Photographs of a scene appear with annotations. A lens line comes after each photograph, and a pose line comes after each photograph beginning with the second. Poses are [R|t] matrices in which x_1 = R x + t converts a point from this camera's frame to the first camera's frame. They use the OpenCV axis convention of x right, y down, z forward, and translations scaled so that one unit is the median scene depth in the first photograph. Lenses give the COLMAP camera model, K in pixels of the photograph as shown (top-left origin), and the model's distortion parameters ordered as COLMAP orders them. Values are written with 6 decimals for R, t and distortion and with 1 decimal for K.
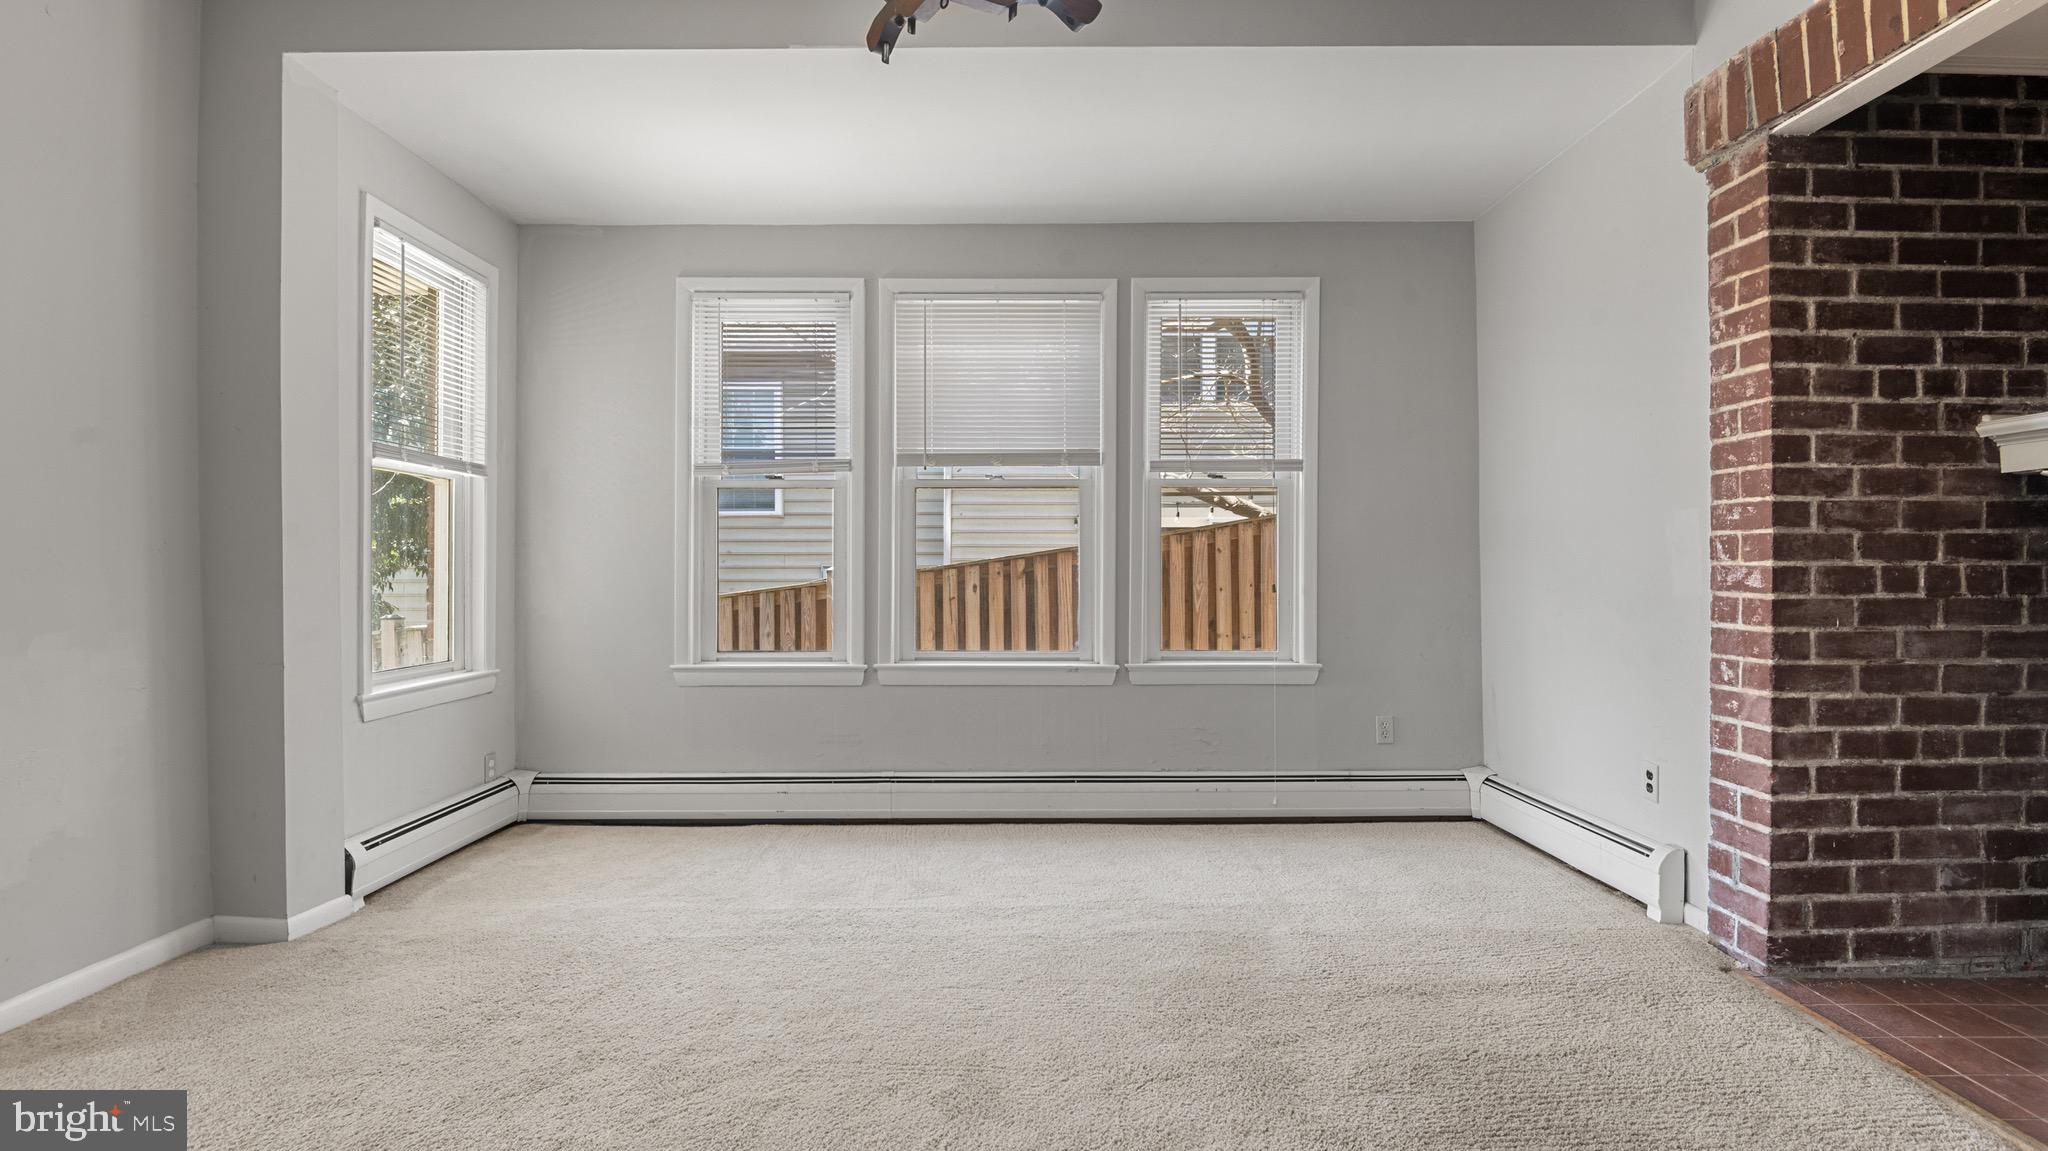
lens RADIAL K [[948.1, 0, 1031.0], [0, 948.1, 560.8], [0, 0, 1]] dist [-0.004903, -0.001112]
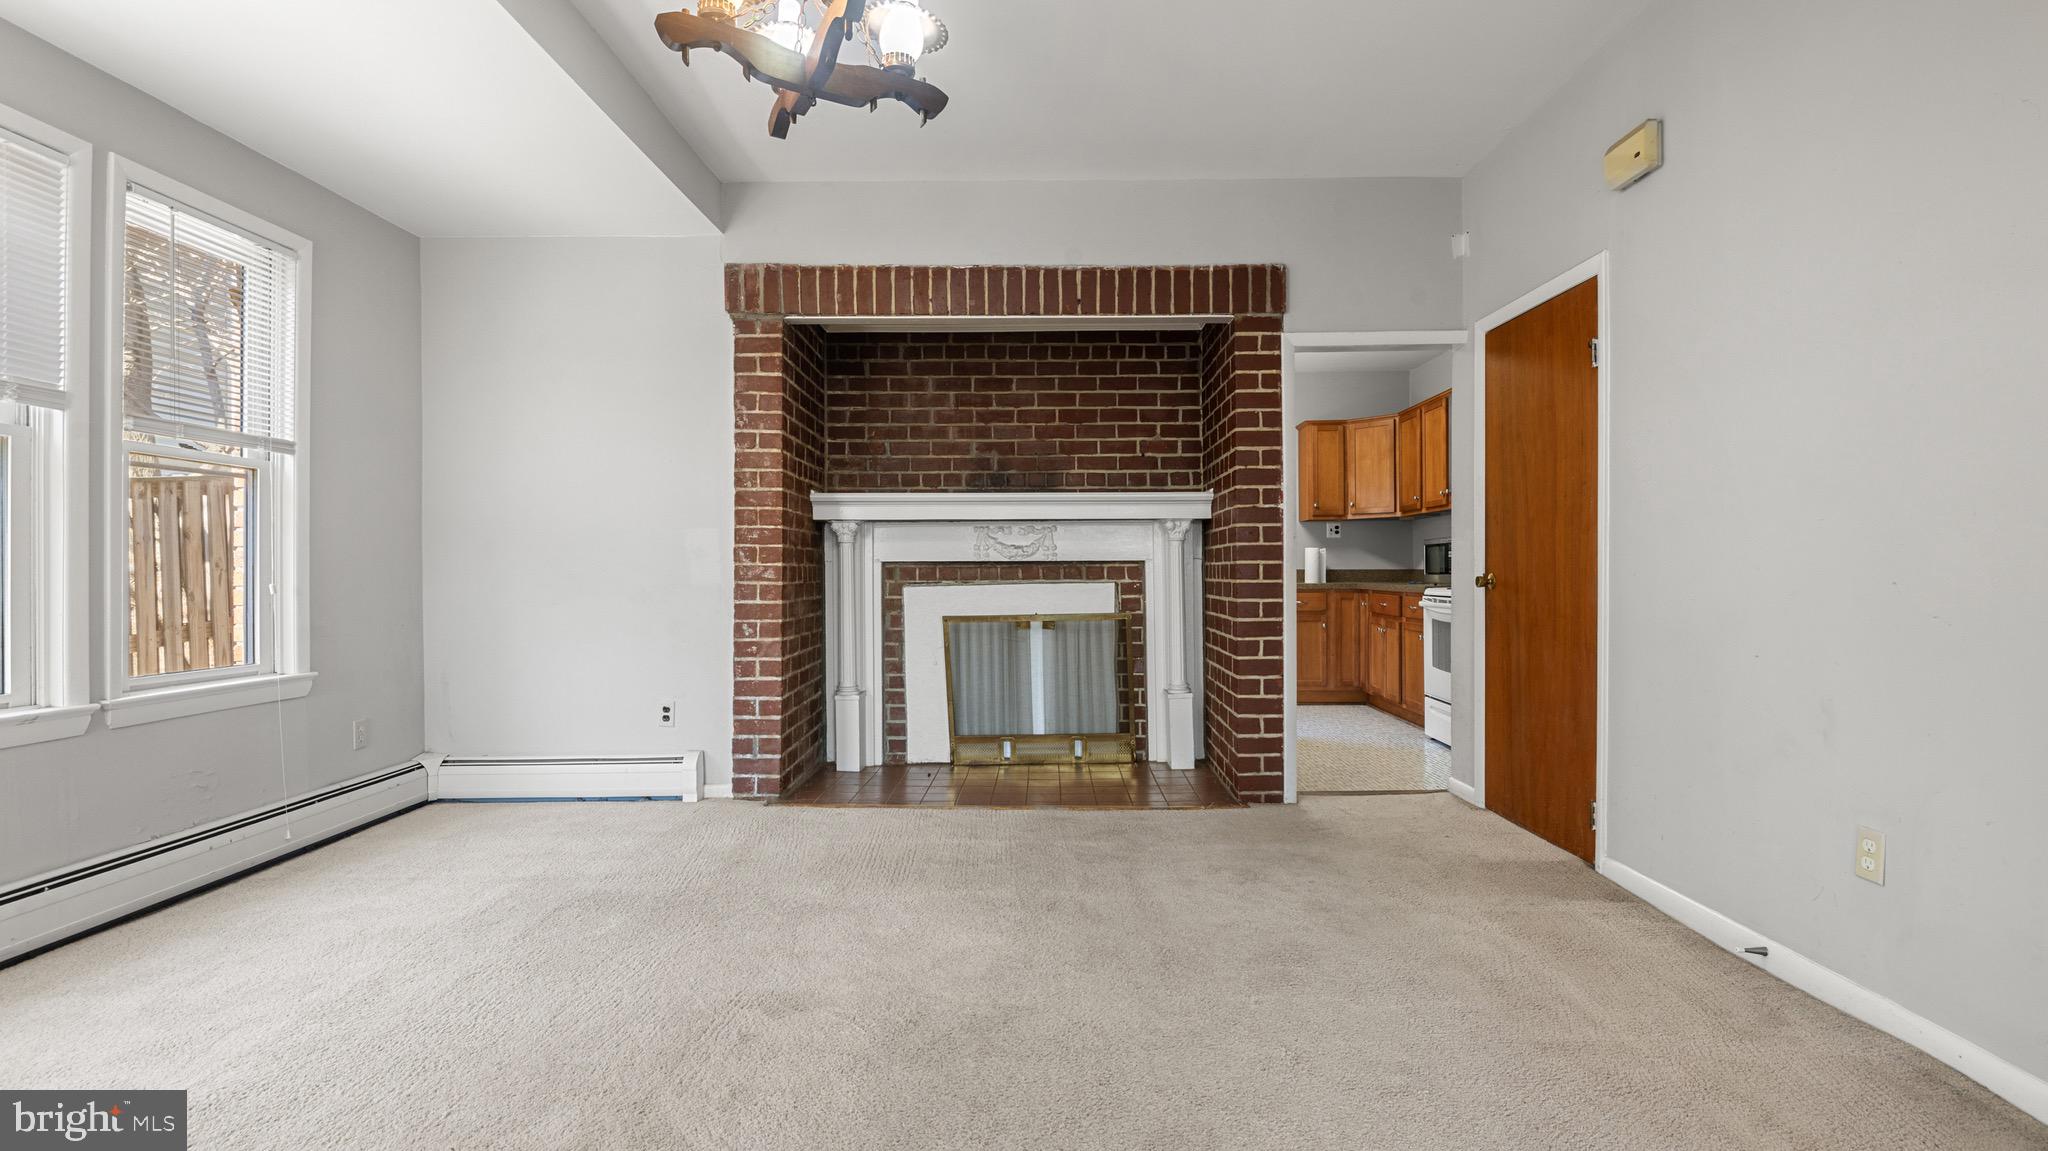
lens RADIAL K [[948.1, 0, 1031.0], [0, 948.1, 560.8], [0, 0, 1]] dist [-0.004903, -0.001112]
pose [[0.024451, 0.010187, 0.999649, -0.898010], [-0.009845, 0.999902, -0.009949, 0.008536], [-0.999653, -0.009599, 0.024548, 0.464024]]
